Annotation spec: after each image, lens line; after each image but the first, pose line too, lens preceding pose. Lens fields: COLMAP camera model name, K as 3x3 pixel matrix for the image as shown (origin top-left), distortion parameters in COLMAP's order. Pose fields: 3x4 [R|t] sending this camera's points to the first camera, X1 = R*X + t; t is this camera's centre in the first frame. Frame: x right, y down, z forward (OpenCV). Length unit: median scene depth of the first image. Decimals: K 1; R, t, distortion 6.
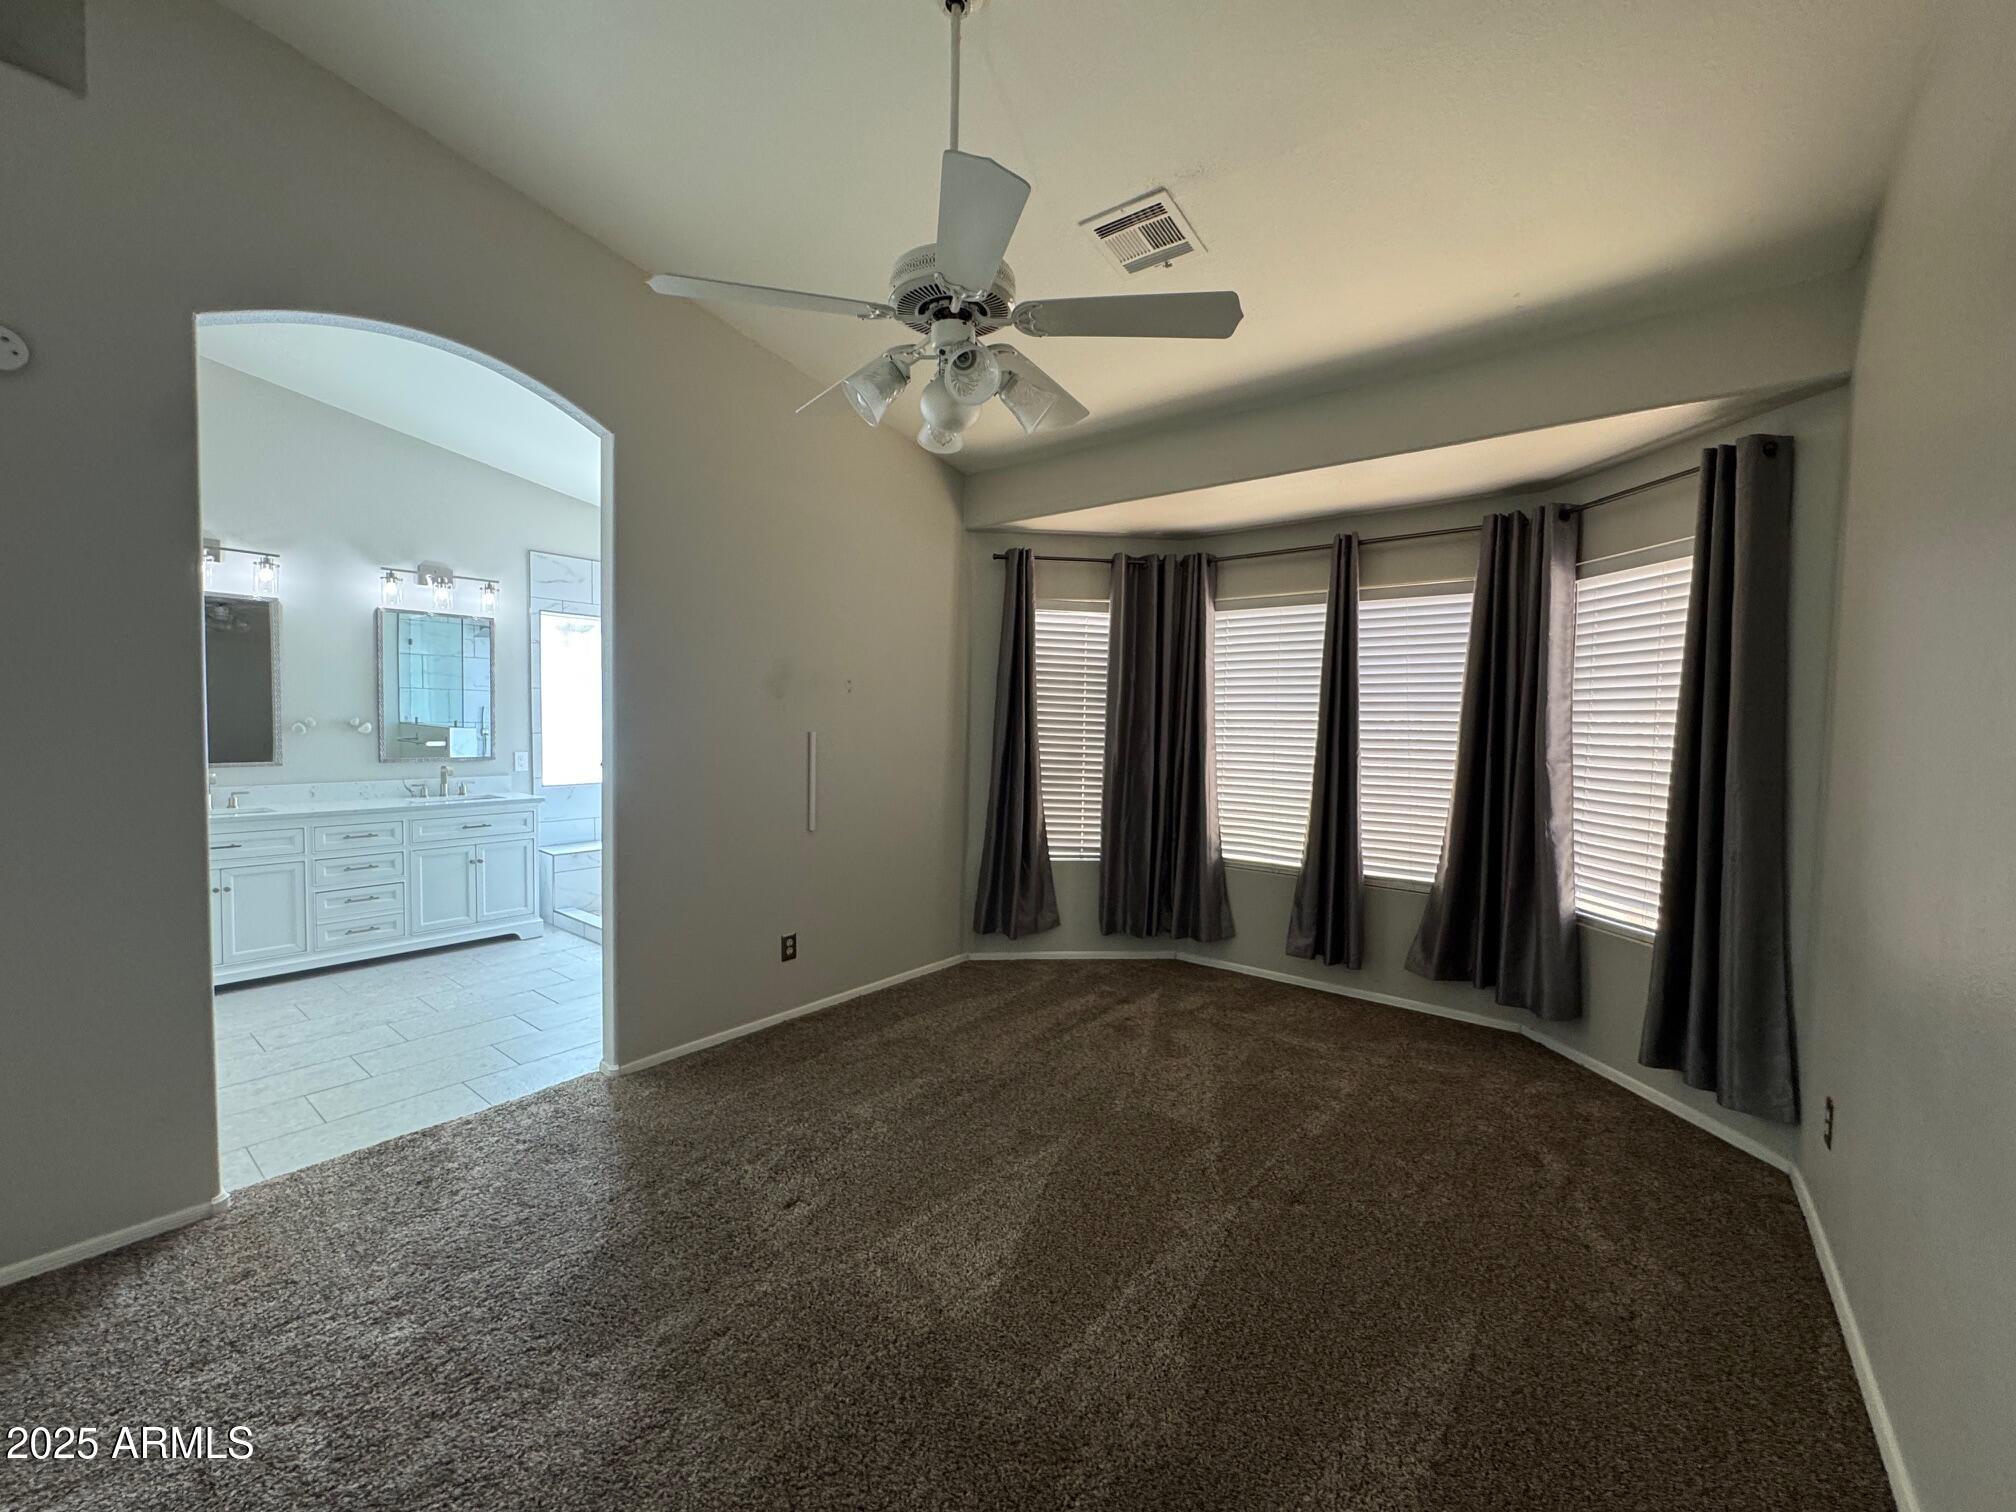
lens RADIAL K [[809.7, 0, 1007.1], [0, 809.7, 753.0], [0, 0, 1]] dist [0.000377, -0.000016]
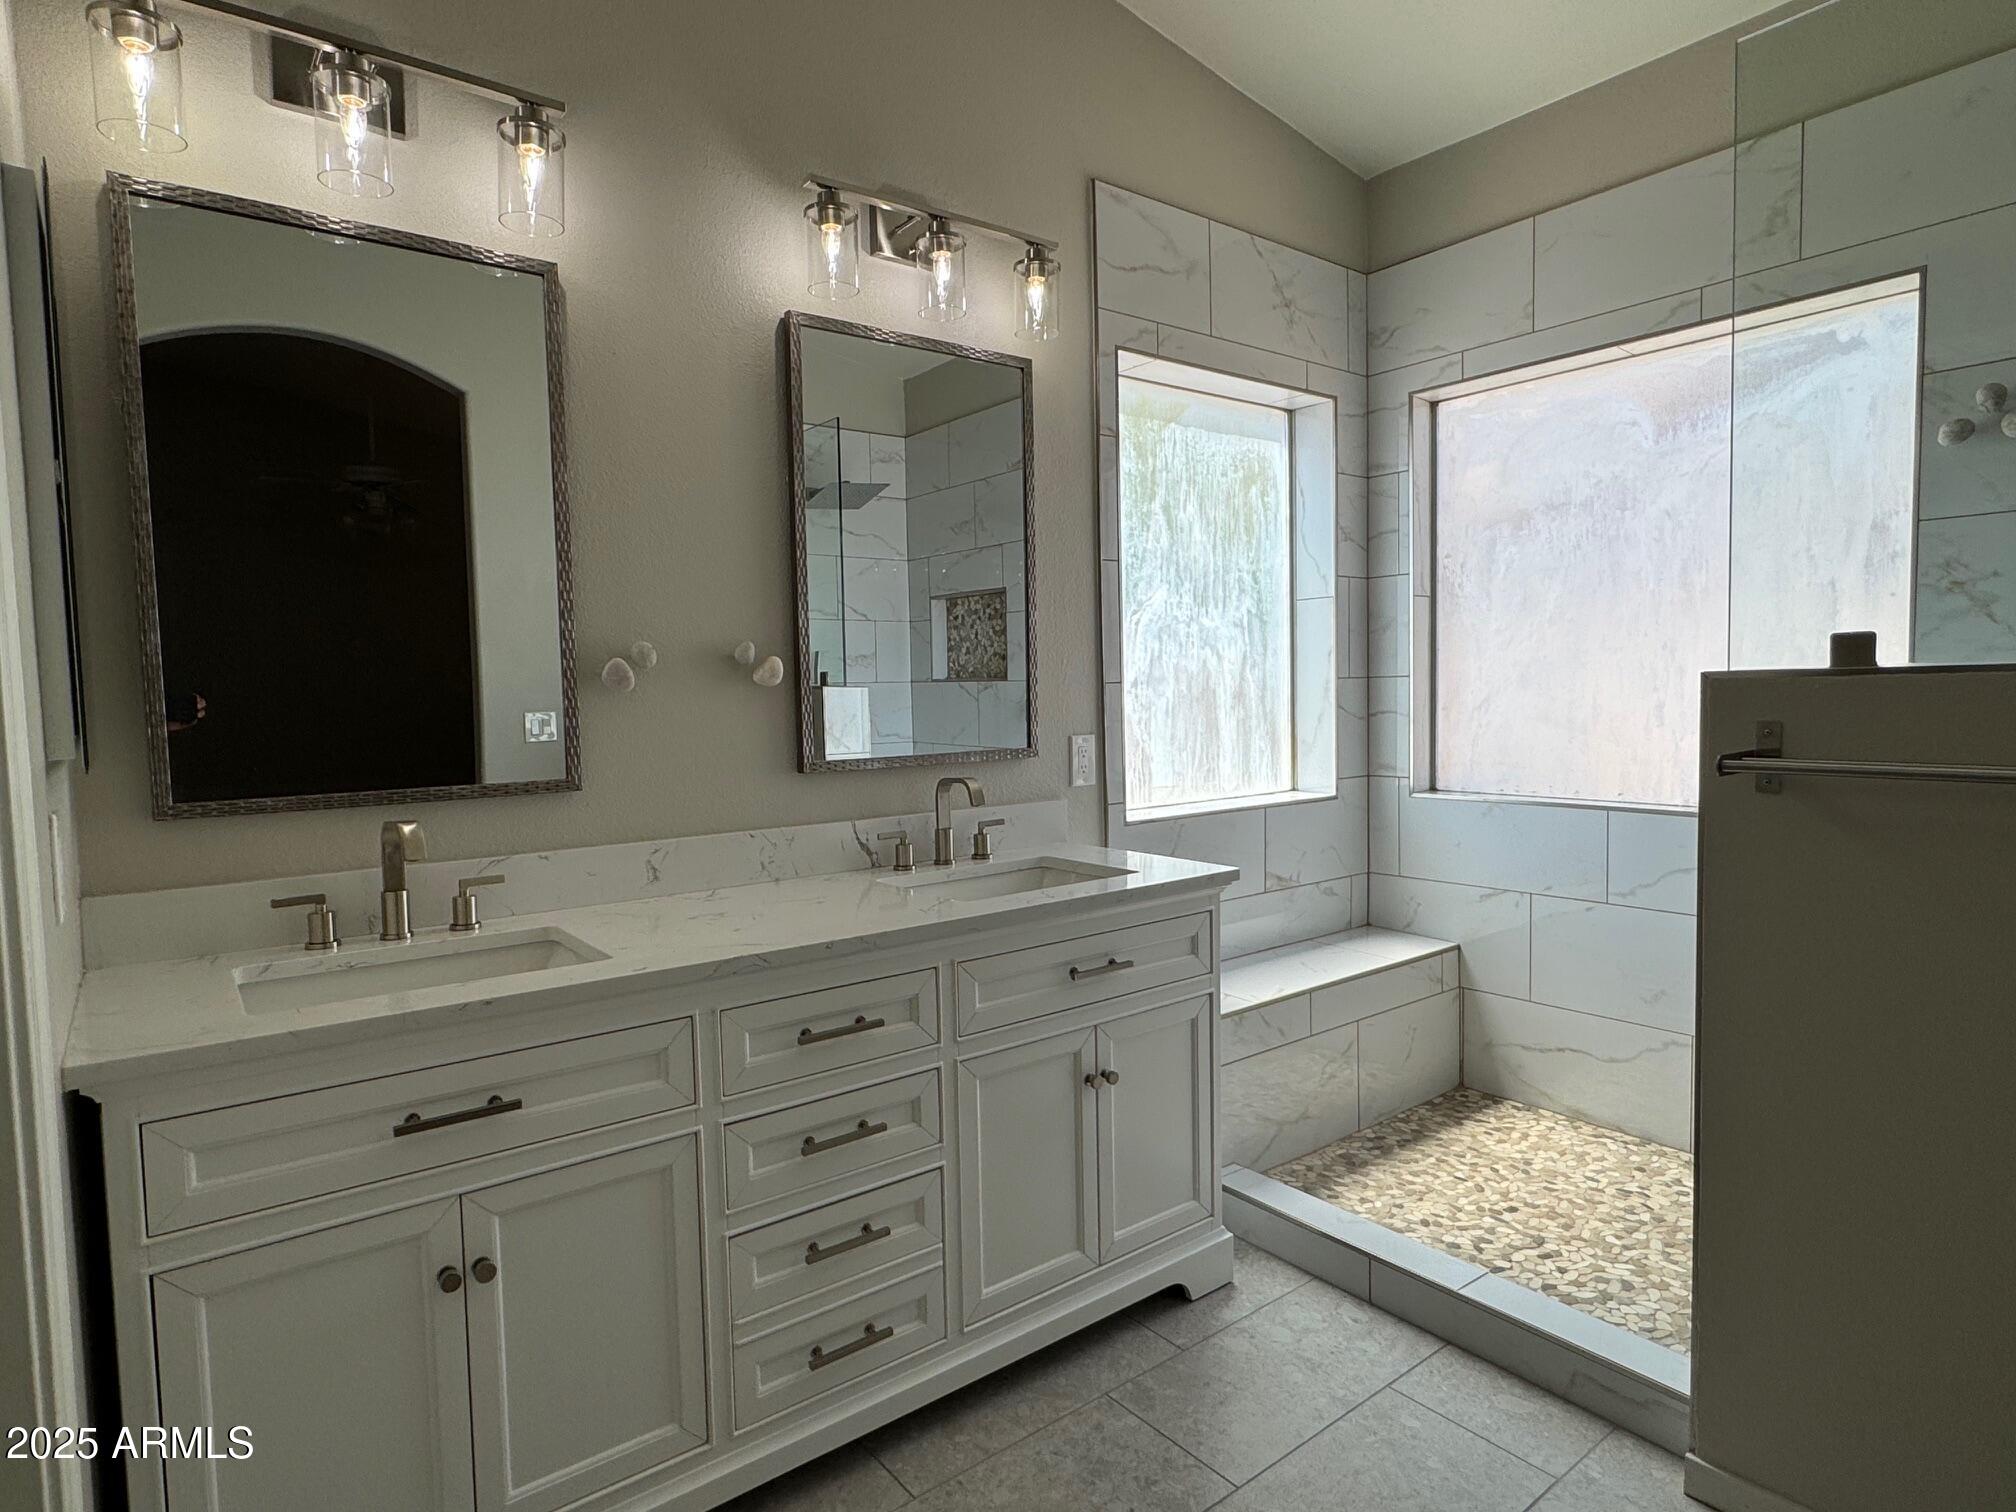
lens RADIAL K [[1119.0, 0, 1008.8], [0, 1119.0, 756.7], [0, 0, 1]] dist [-0.002867, -0.000105]
pose [[0.969189, -0.025798, -0.244964, -0.580244], [0.030164, 0.999446, 0.014086, 0.000966], [0.244464, -0.021041, 0.969430, 0.570226]]
